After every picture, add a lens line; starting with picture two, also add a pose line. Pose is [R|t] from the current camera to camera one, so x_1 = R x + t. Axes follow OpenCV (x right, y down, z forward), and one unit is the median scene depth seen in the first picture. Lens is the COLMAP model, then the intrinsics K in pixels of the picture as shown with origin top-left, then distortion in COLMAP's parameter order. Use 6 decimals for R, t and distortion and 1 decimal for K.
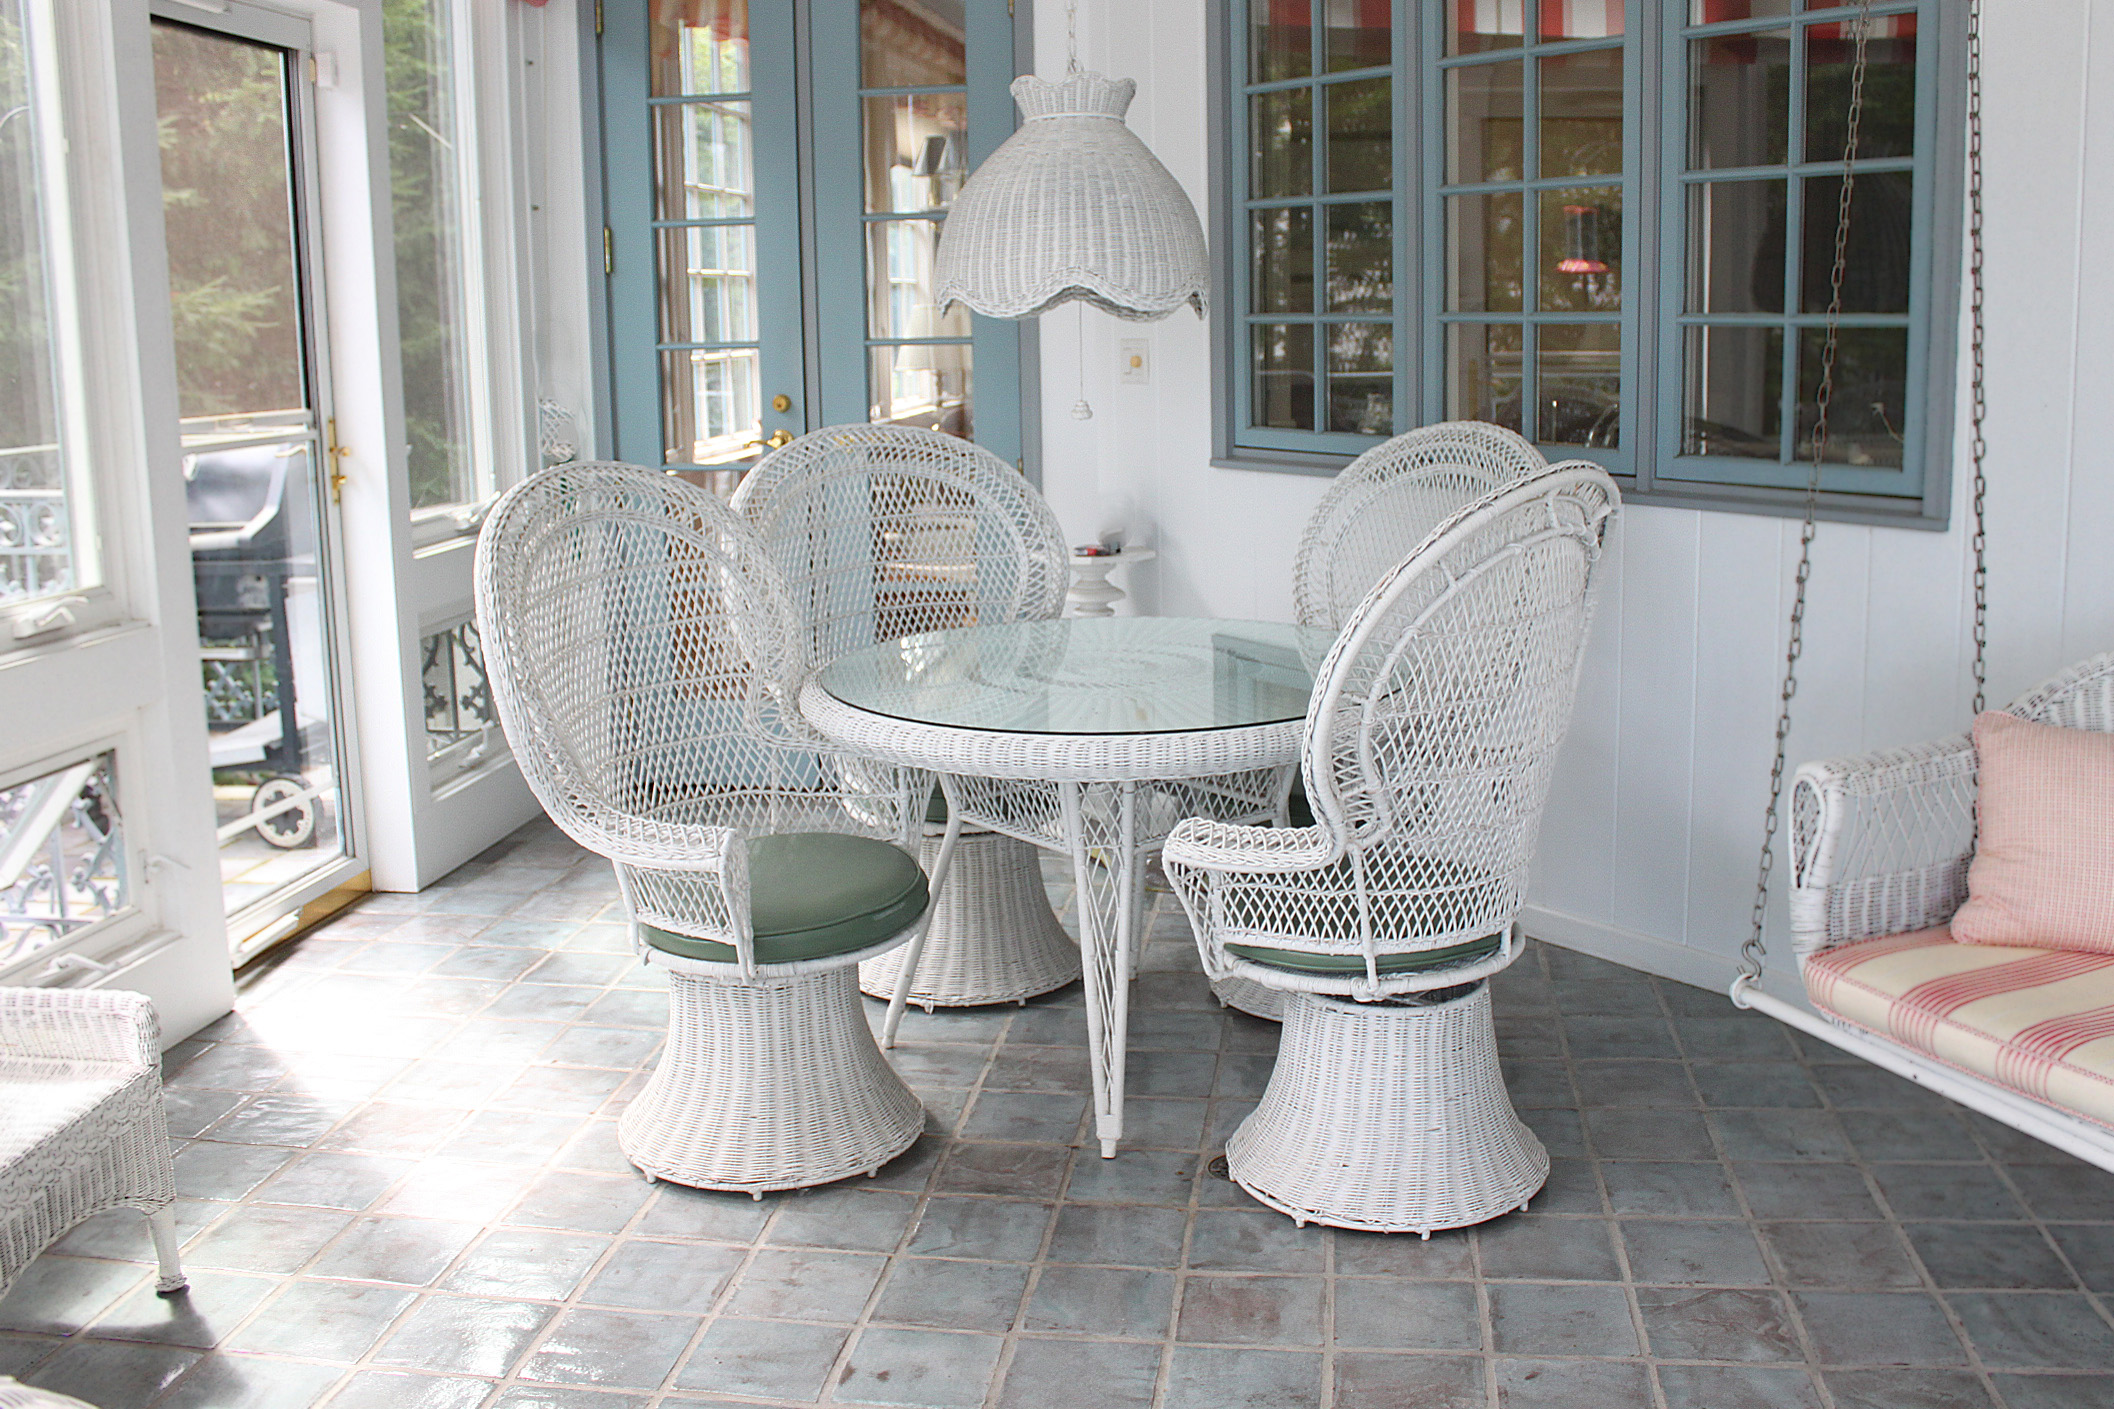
lens RADIAL K [[2013.1, 0, 1057.2], [0, 2013.1, 668.7], [0, 0, 1]] dist [-0.118181, 0.033262]
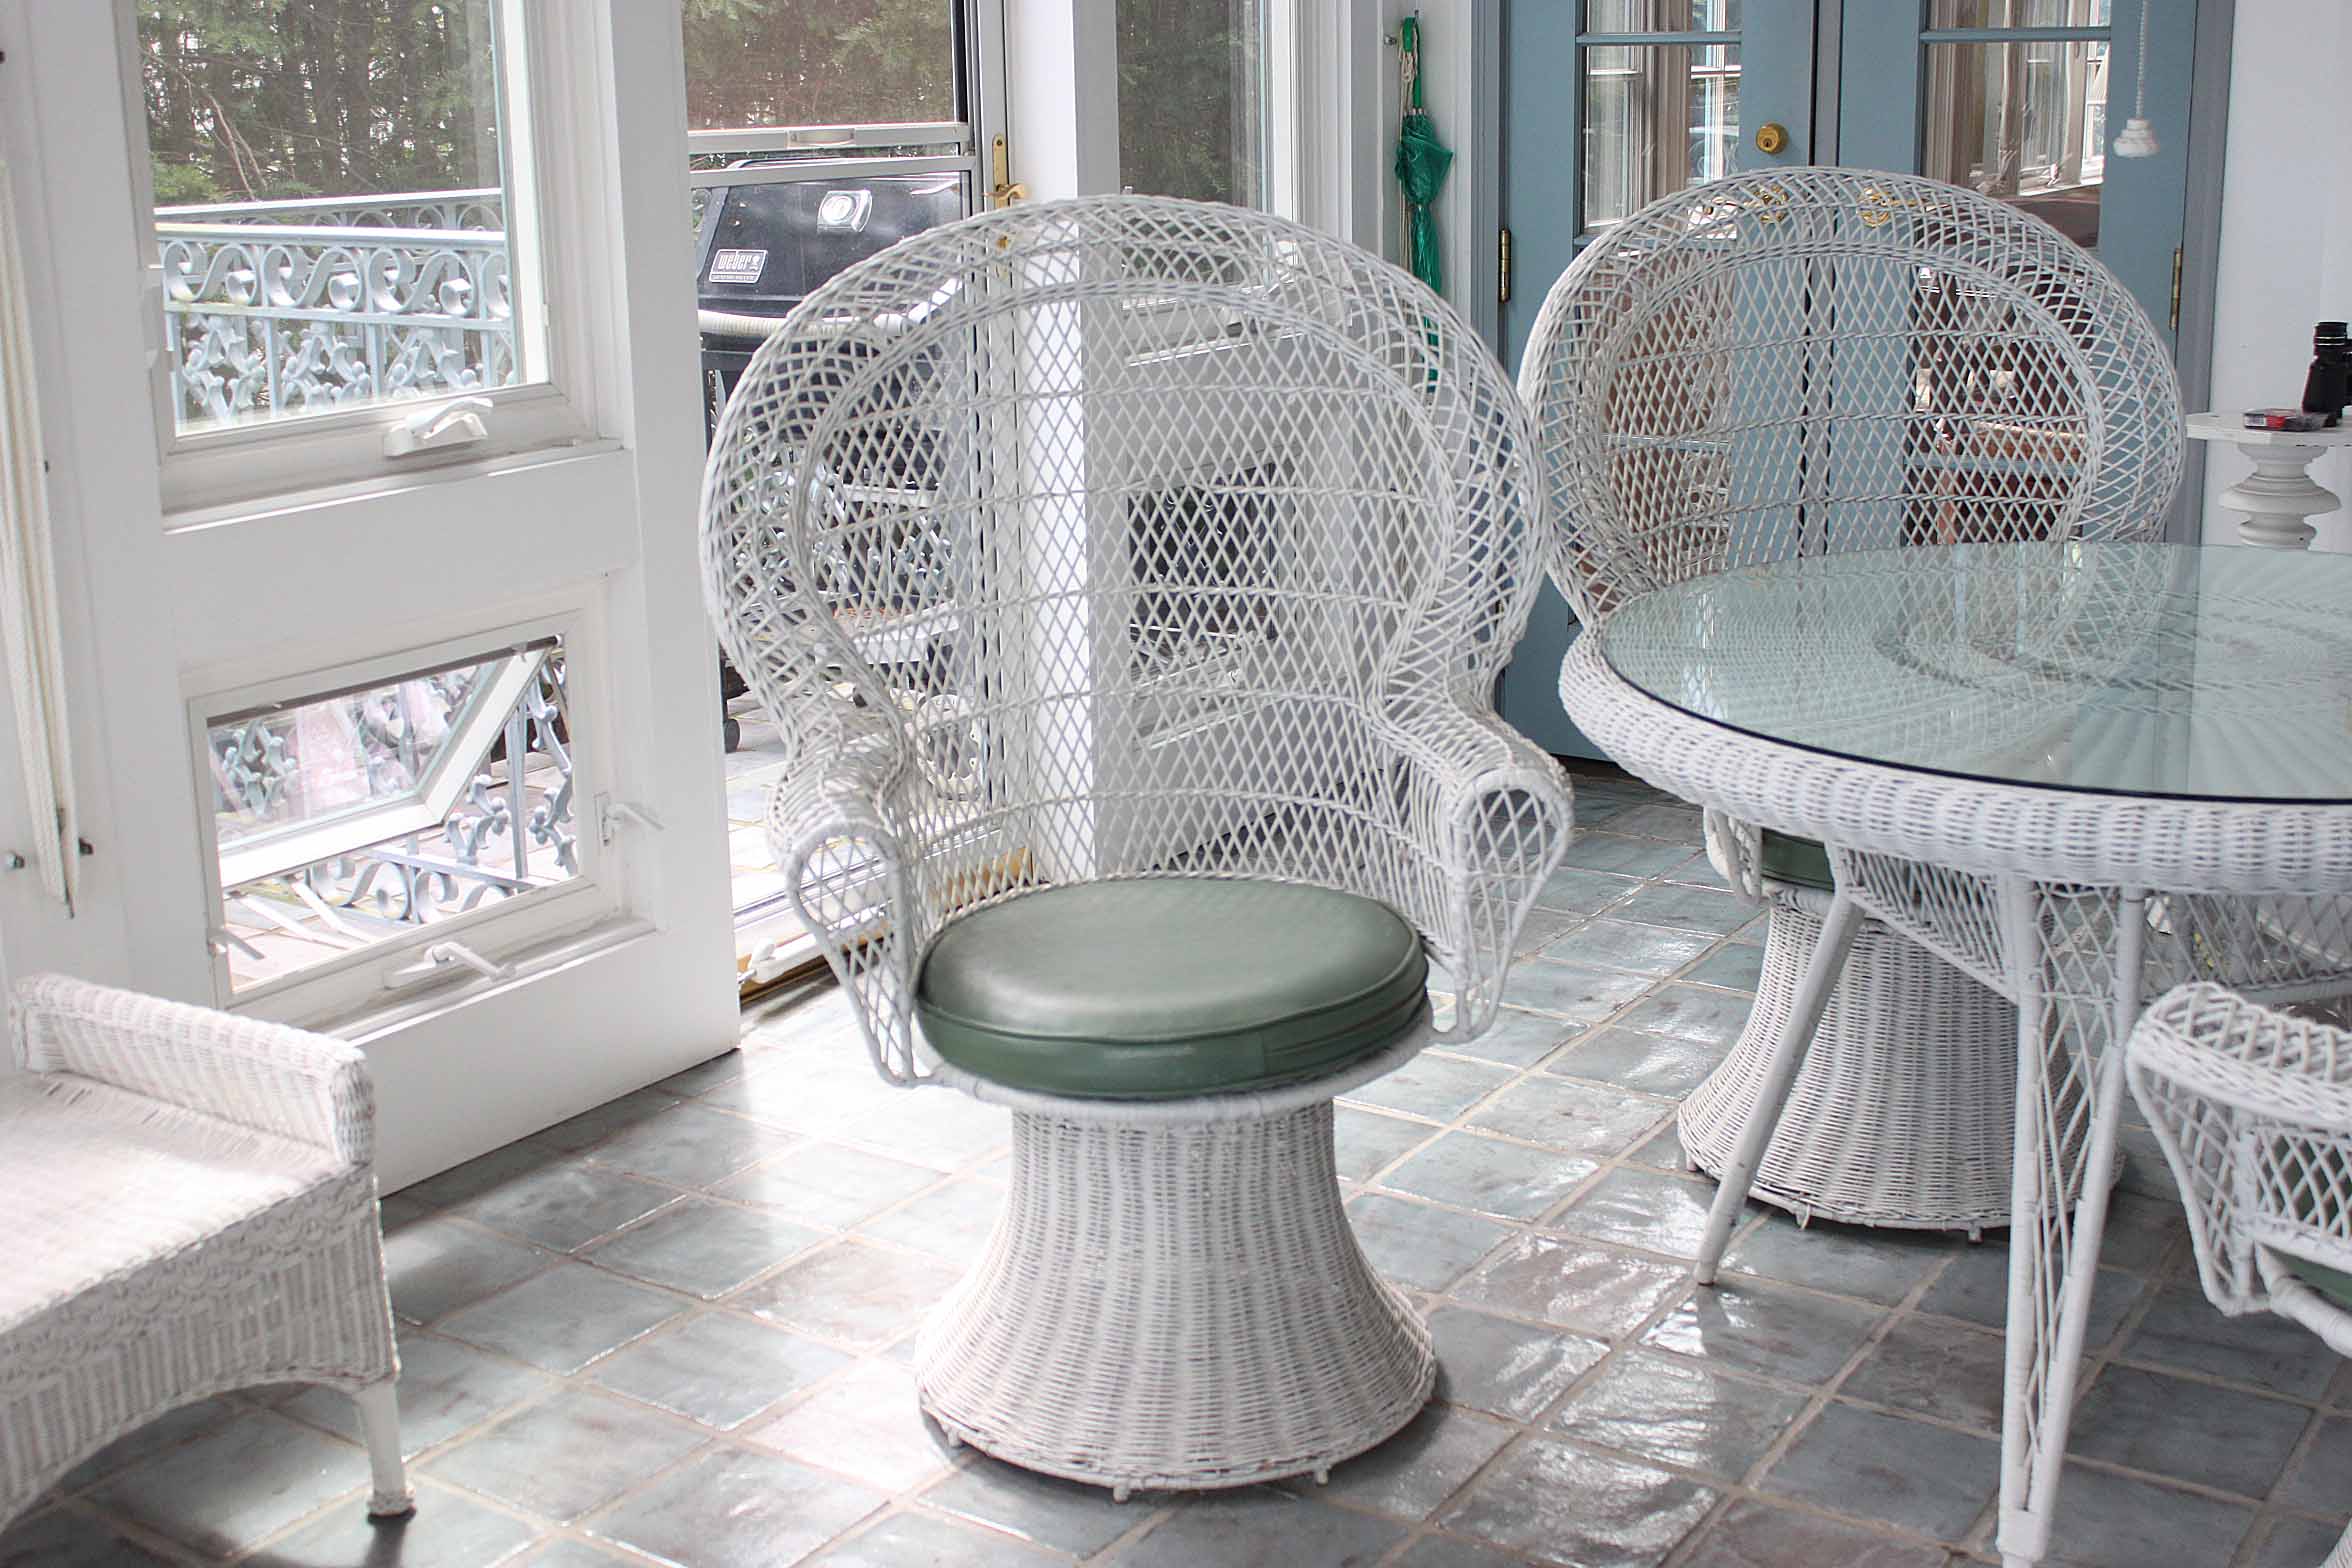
lens RADIAL K [[2837.5, 0, 1176.0], [0, 2837.5, 784.0], [0, 0, 1]] dist [-0.142703, 0.359992]
pose [[0.904536, 0.108394, -0.412390, 0.093300], [-0.073754, 0.992345, 0.099059, -0.017530], [0.419970, -0.059187, 0.905606, 0.230457]]
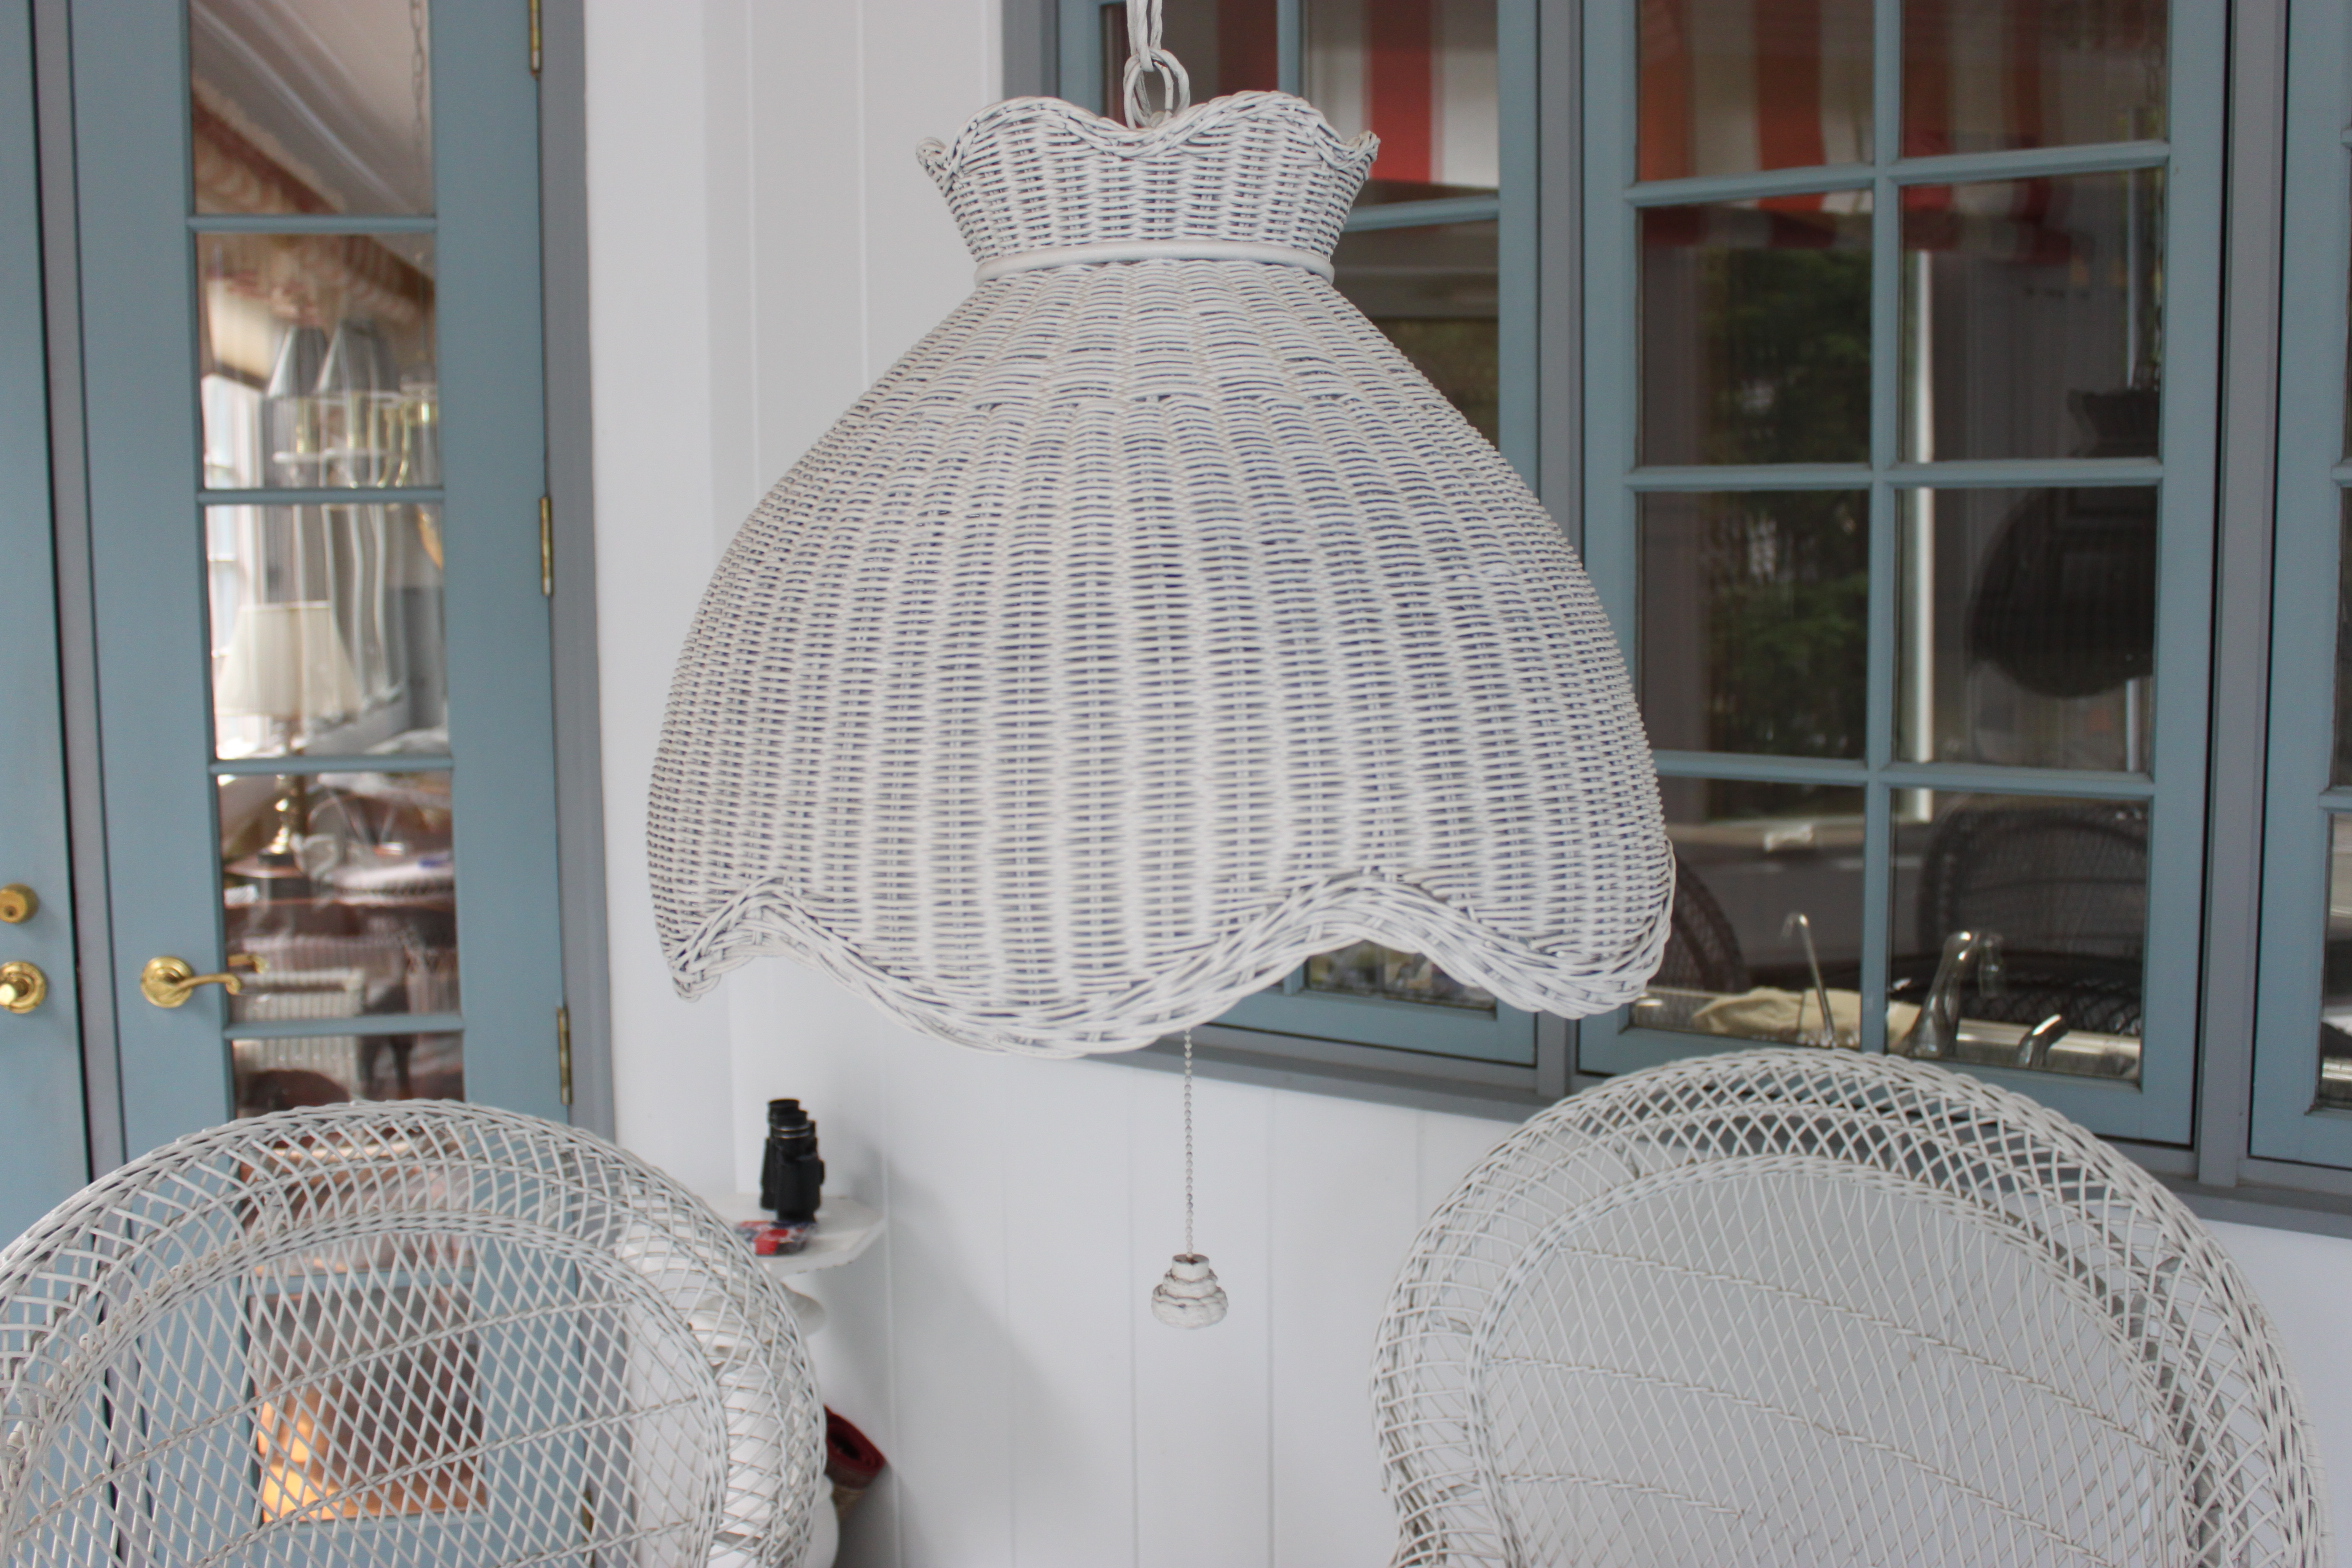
lens RADIAL K [[2313.6, 0, 1176.0], [0, 2313.6, 784.0], [0, 0, 1]] dist [-0.087591, -0.002064]
pose [[0.941911, -0.026884, 0.334785, -0.088248], [0.051275, 0.996617, -0.064229, -0.163004], [-0.331926, 0.077664, 0.940103, 0.625582]]
